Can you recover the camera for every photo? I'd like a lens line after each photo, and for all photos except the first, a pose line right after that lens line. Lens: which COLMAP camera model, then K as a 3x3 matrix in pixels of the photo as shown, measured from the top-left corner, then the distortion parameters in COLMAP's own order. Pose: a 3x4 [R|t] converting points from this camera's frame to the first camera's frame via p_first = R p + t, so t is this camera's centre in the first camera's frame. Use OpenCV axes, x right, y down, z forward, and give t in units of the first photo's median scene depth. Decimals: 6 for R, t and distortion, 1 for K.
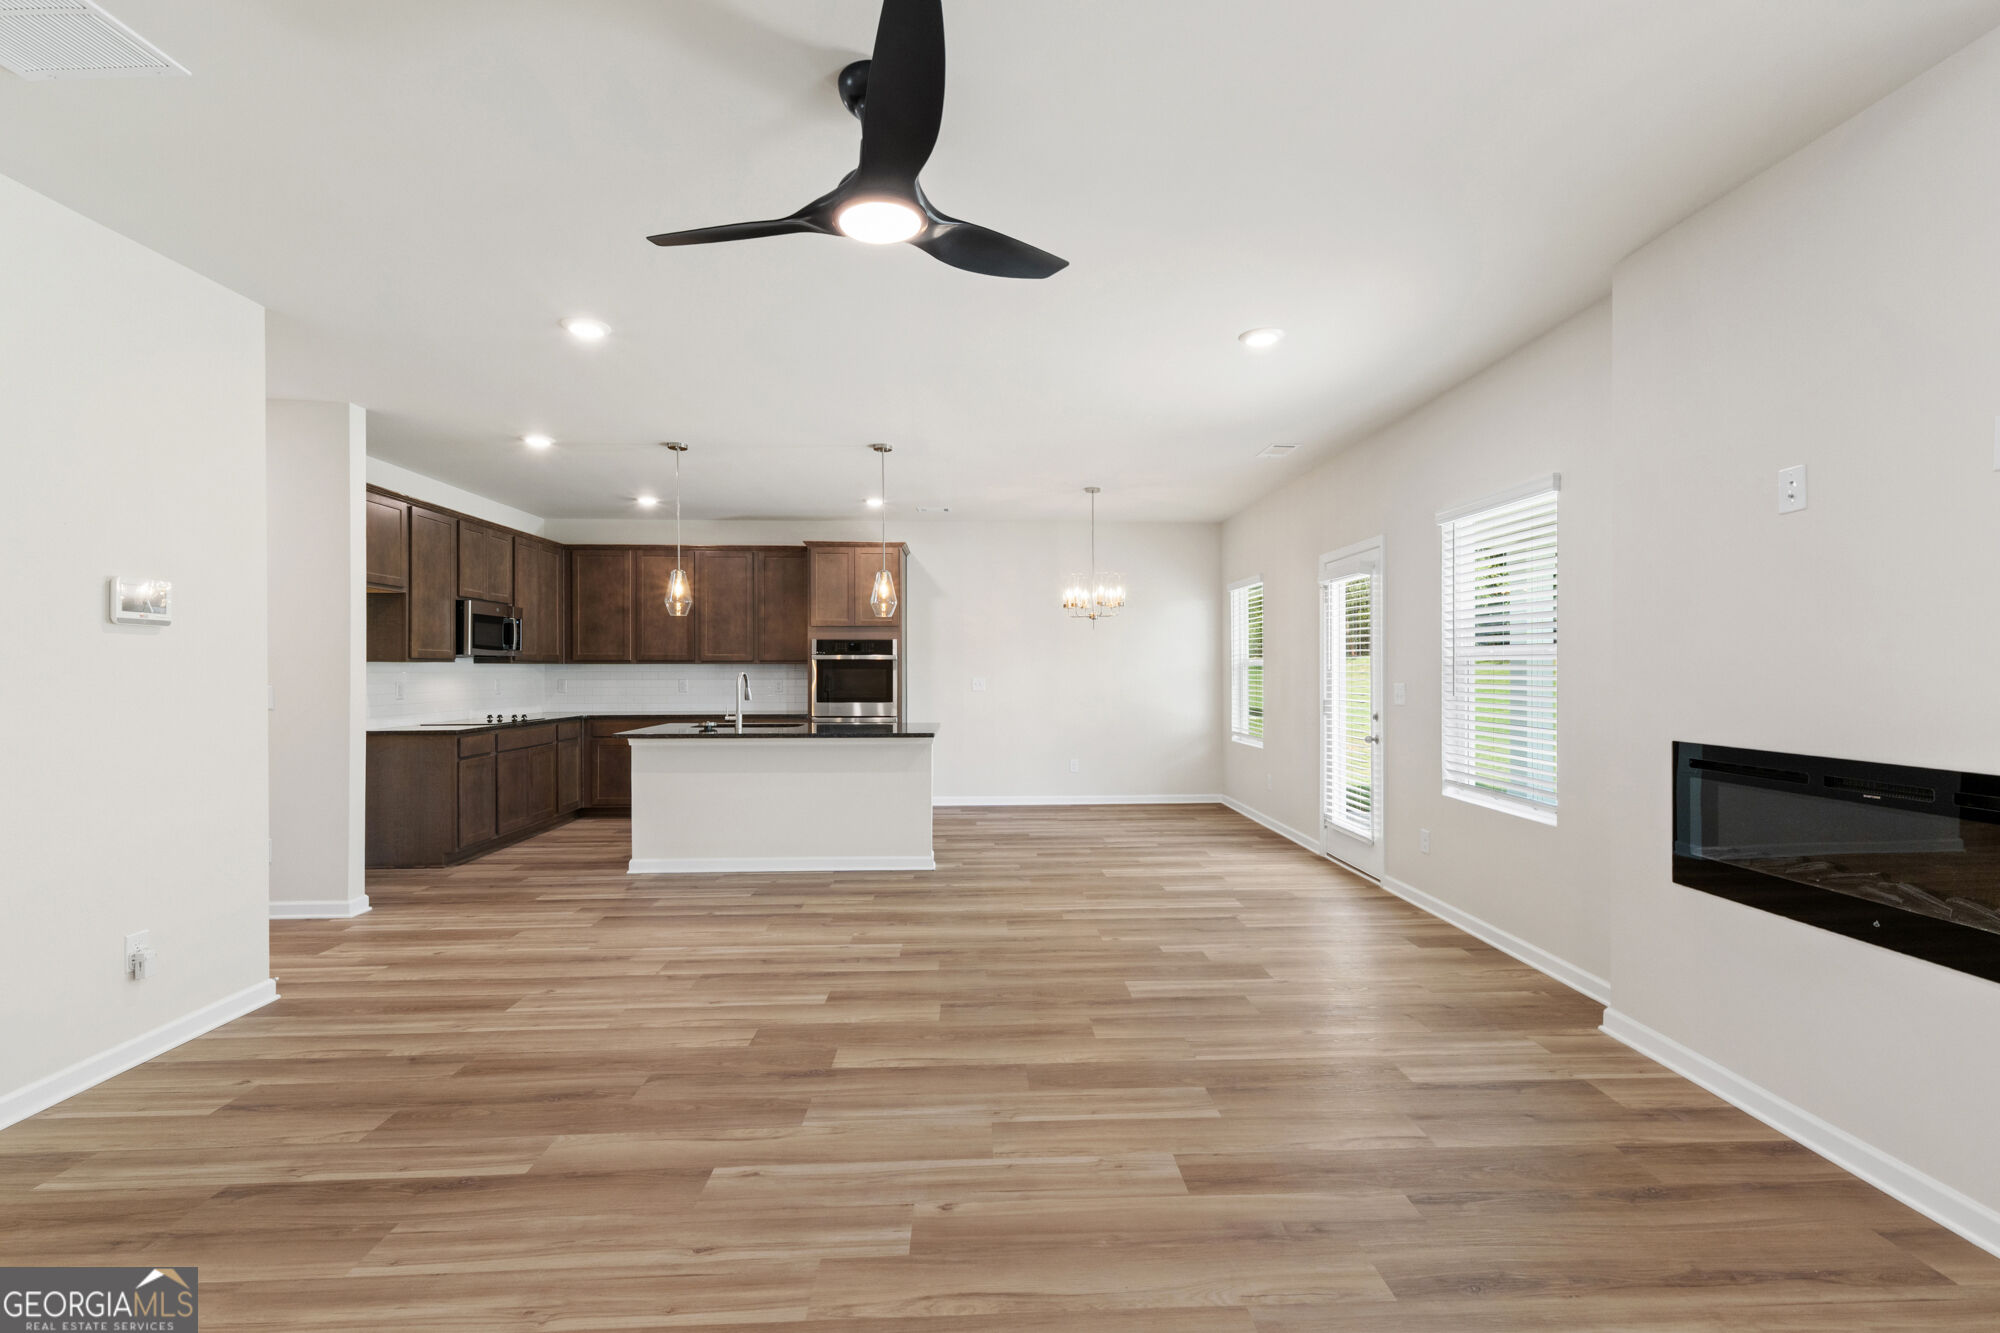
lens RADIAL K [[859.4, 0, 1010.3], [0, 859.4, 669.0], [0, 0, 1]] dist [0.005262, 0.000234]
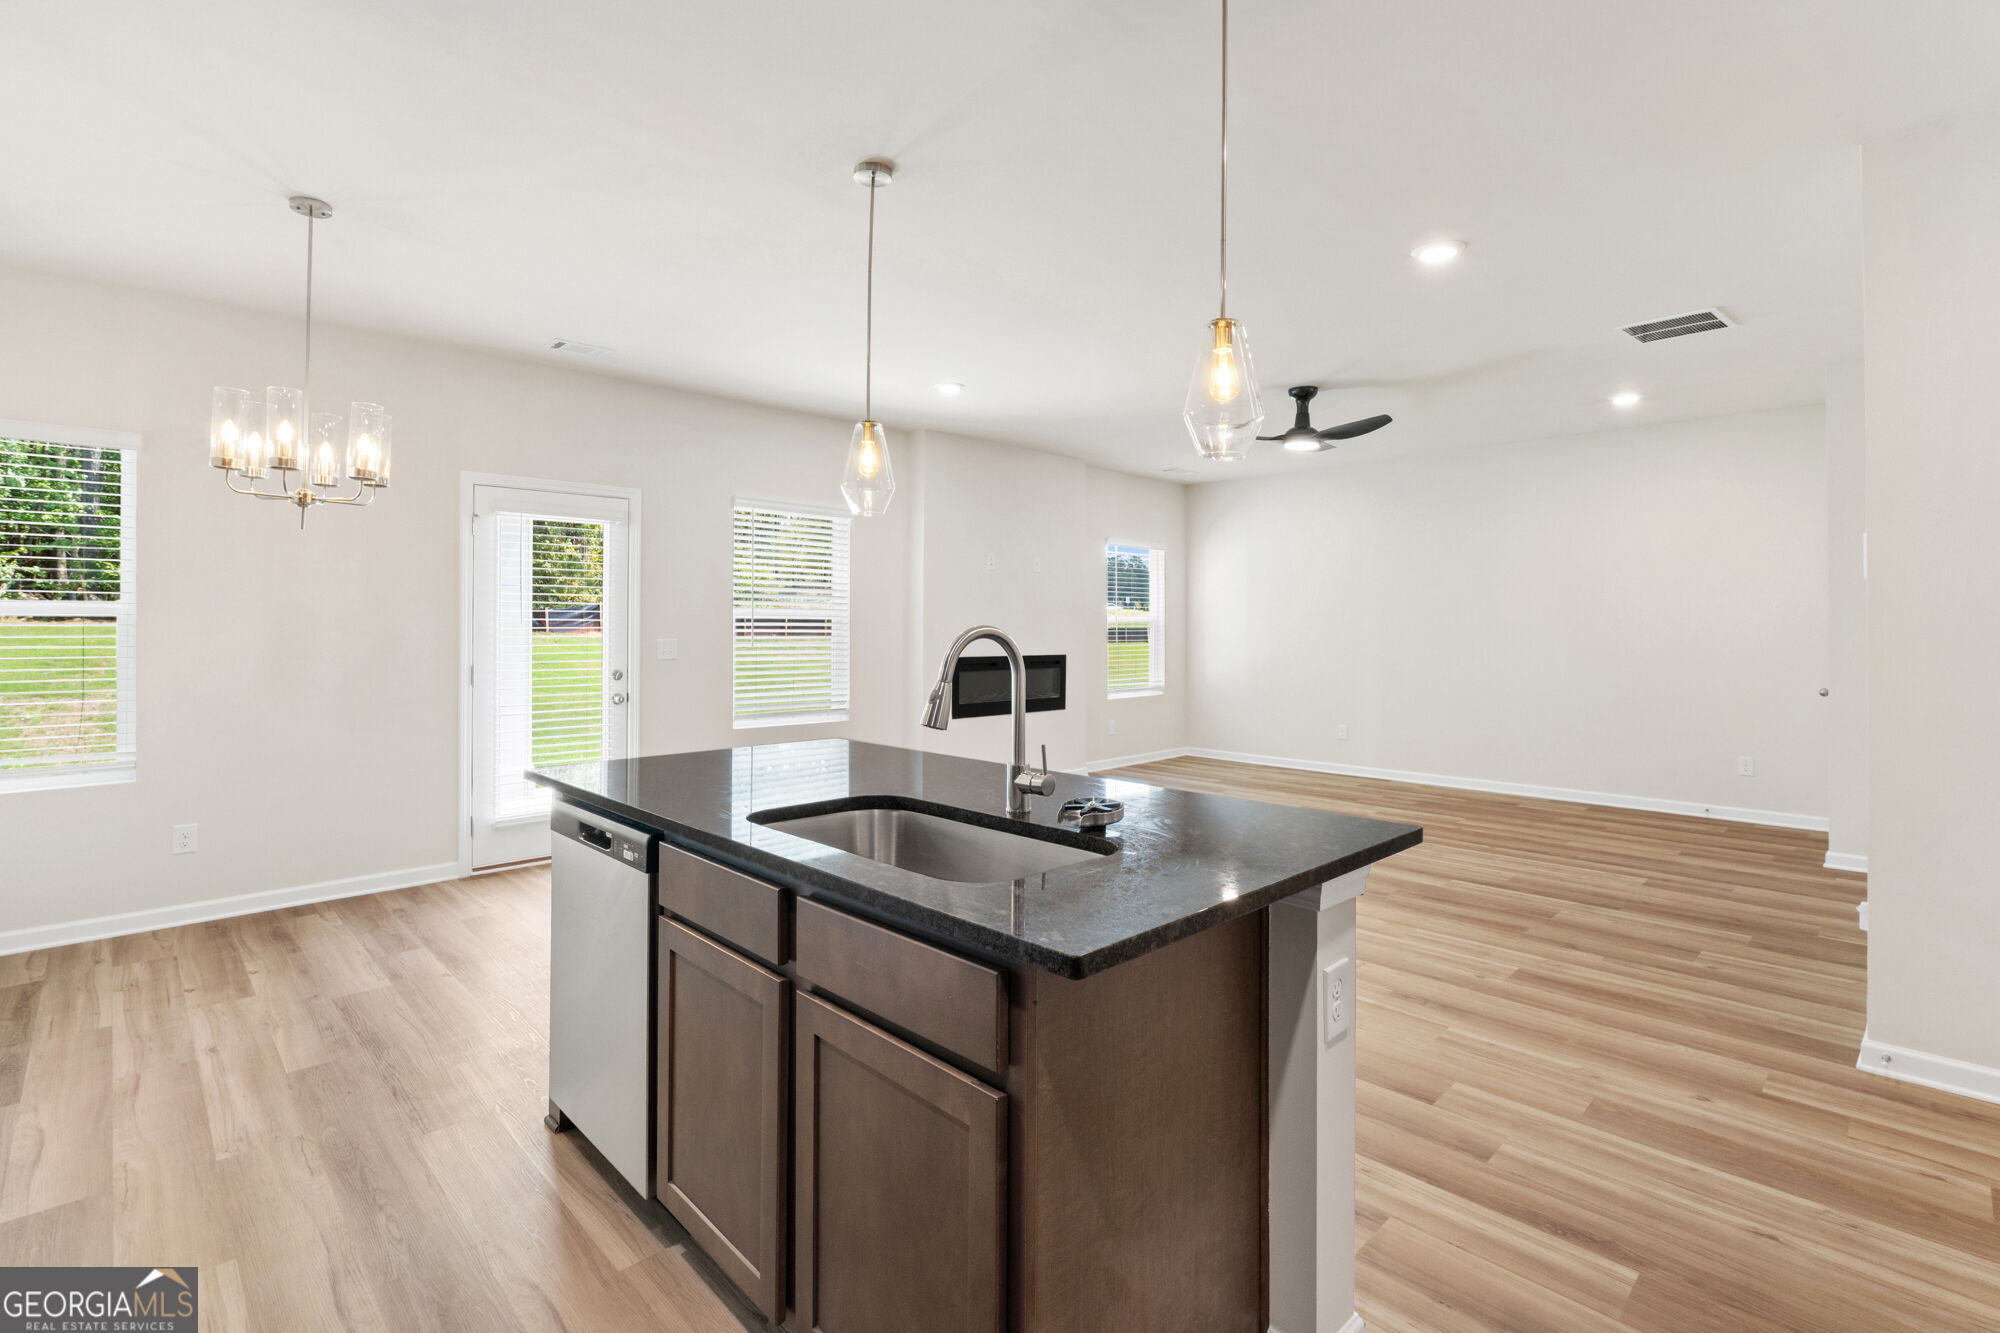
lens RADIAL K [[909.8, 0, 1010.7], [0, 909.8, 620.7], [0, 0, 1]] dist [-0.004989, -0.001493]
pose [[-0.668302, 0.005802, 0.743868, -0.922691], [-0.001485, 0.999957, -0.009134, 0.005832], [-0.743889, -0.007209, -0.668264, 2.024419]]
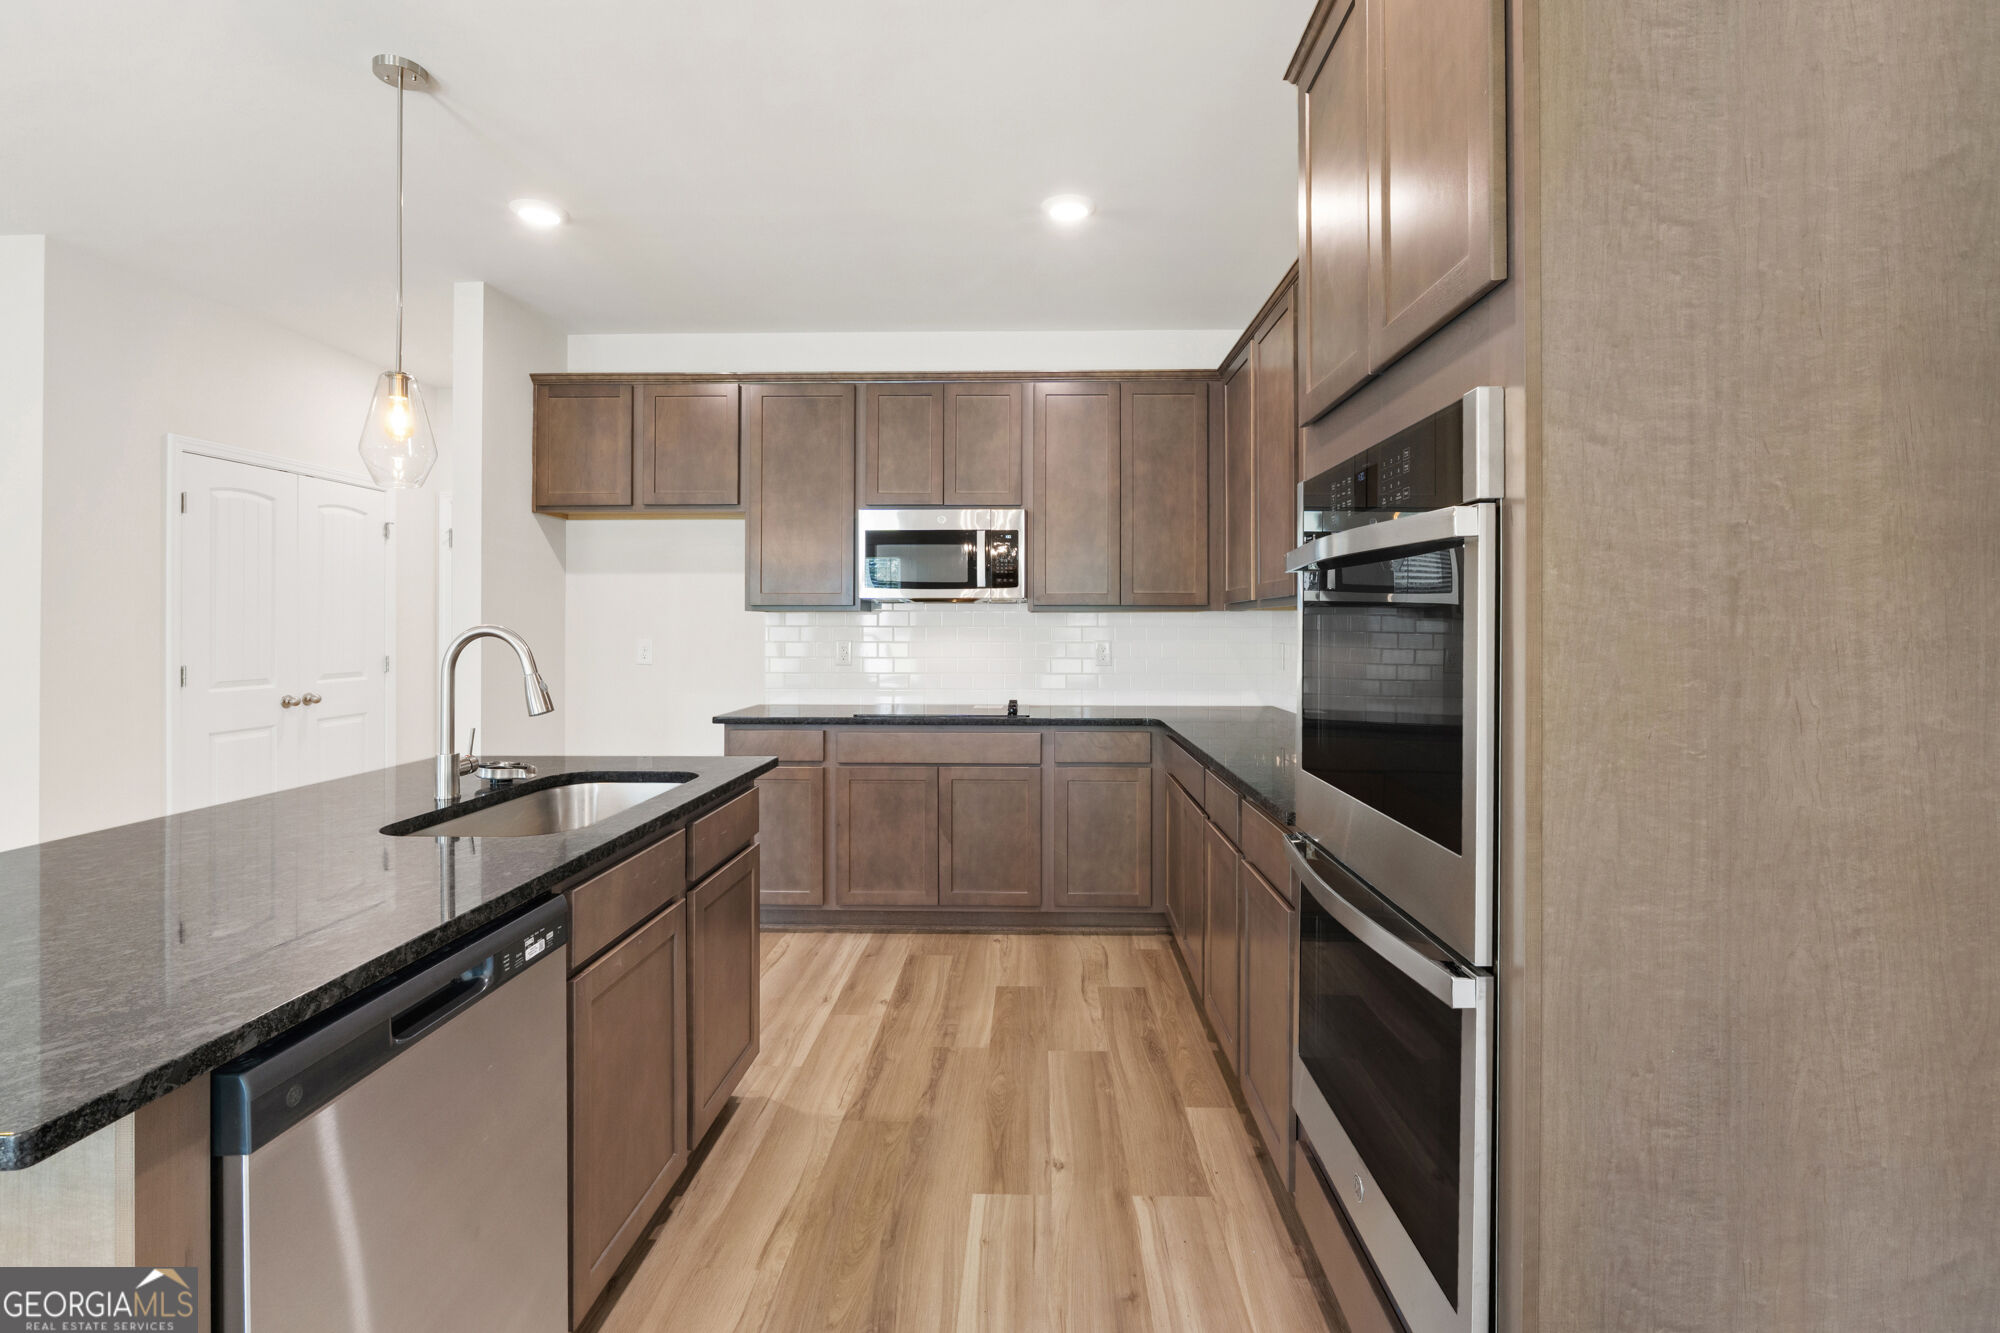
lens RADIAL K [[909.8, 0, 1010.7], [0, 909.8, 620.7], [0, 0, 1]] dist [-0.004989, -0.001493]
pose [[-0.082964, -0.002379, -0.996550, 0.022588], [0.000025, 0.999997, -0.002389, 0.002096], [0.996553, -0.000223, -0.082963, 2.062062]]
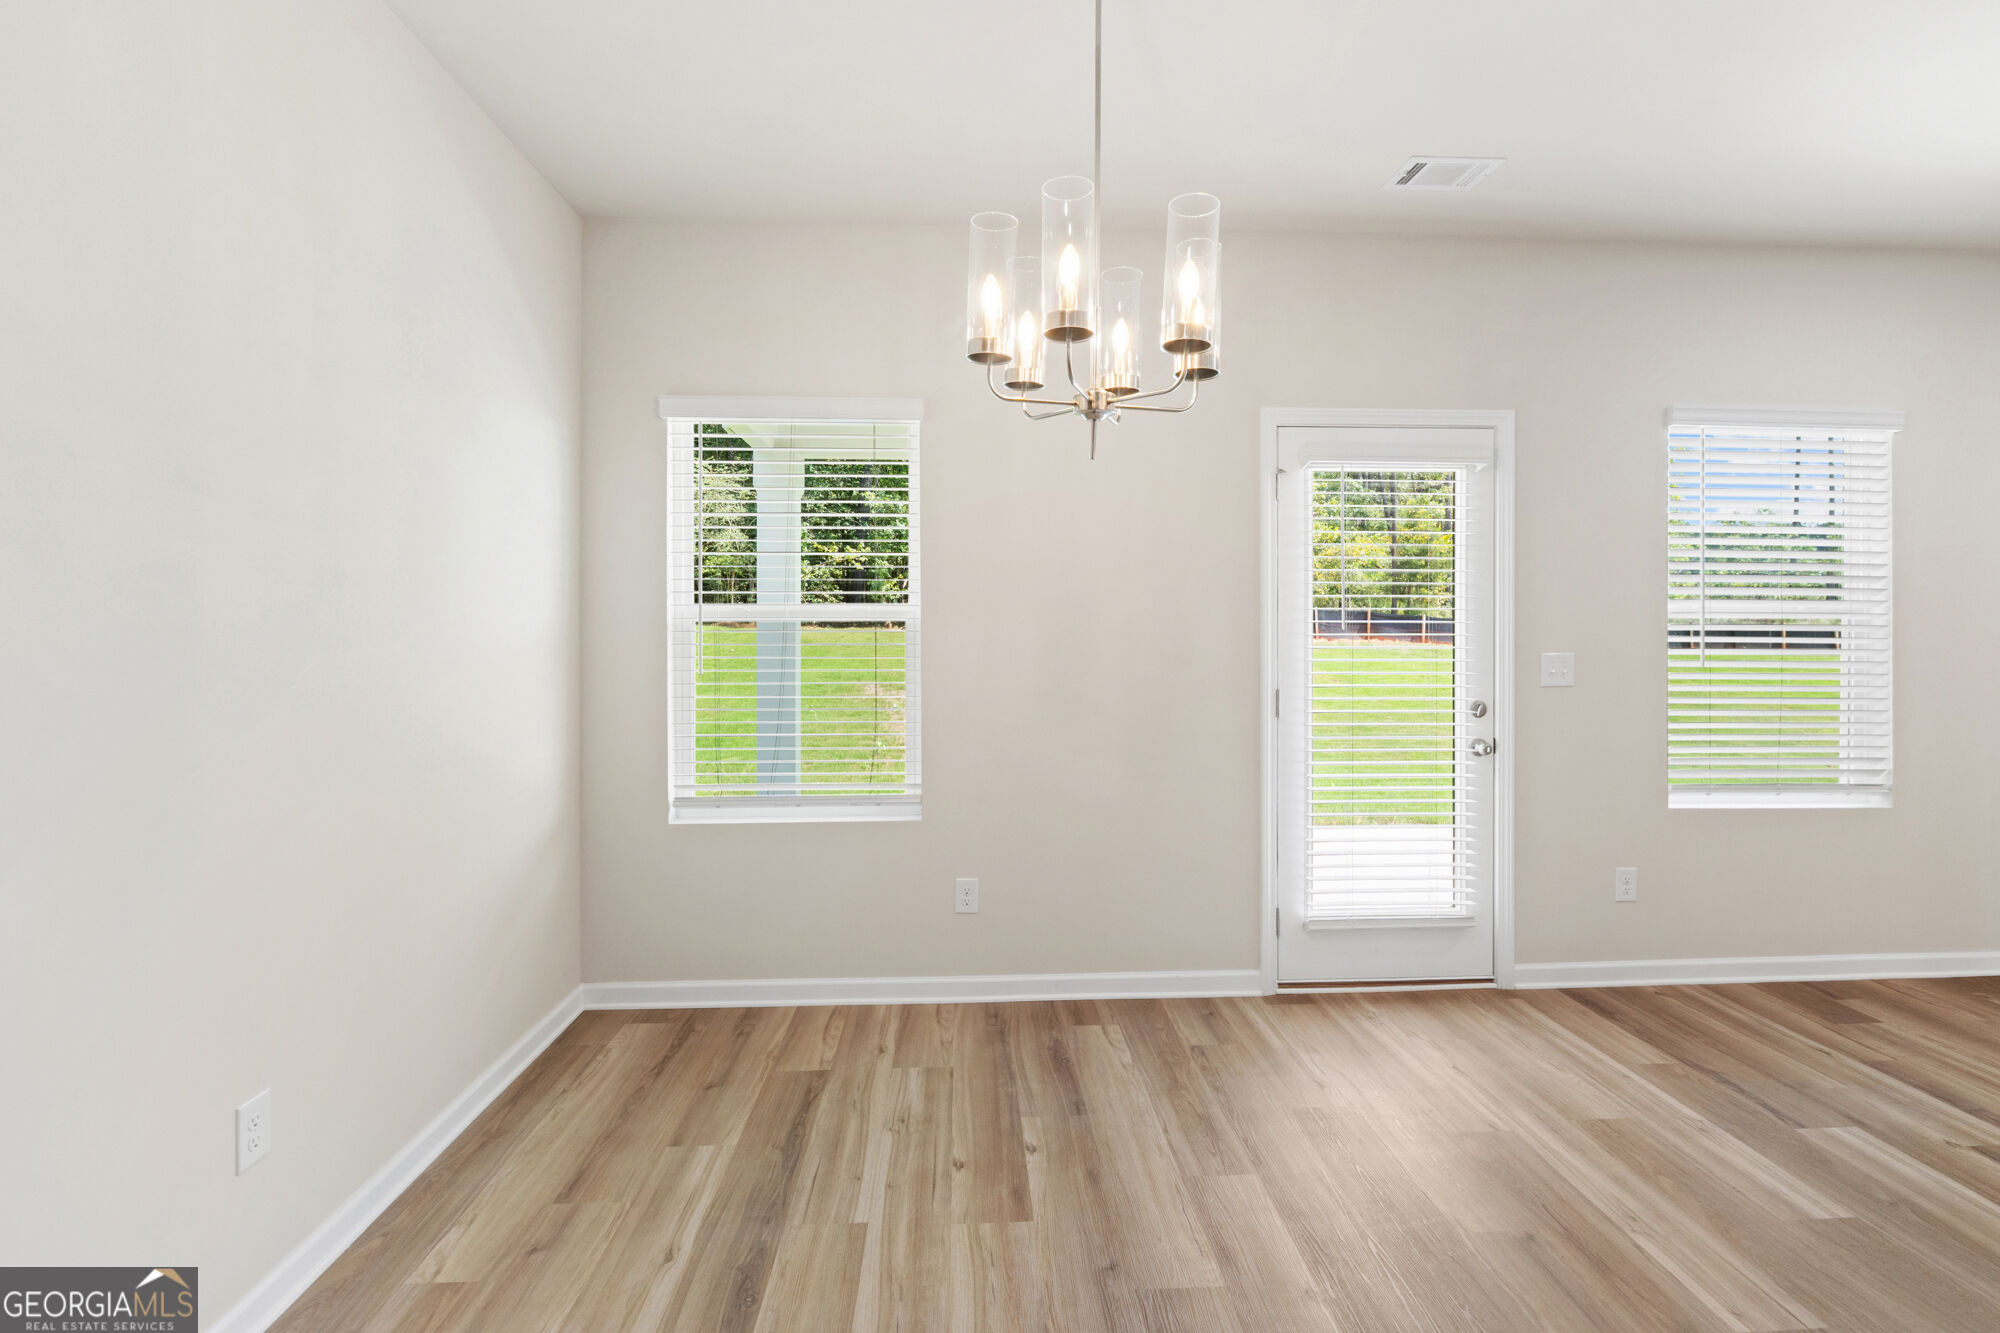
lens RADIAL K [[909.8, 0, 1010.7], [0, 909.8, 620.7], [0, 0, 1]] dist [-0.004989, -0.001493]
pose [[-0.007869, 0.011970, 0.999897, -0.308116], [-0.001446, 0.999927, -0.011982, 0.002550], [-0.999968, -0.001540, -0.007852, 1.997290]]
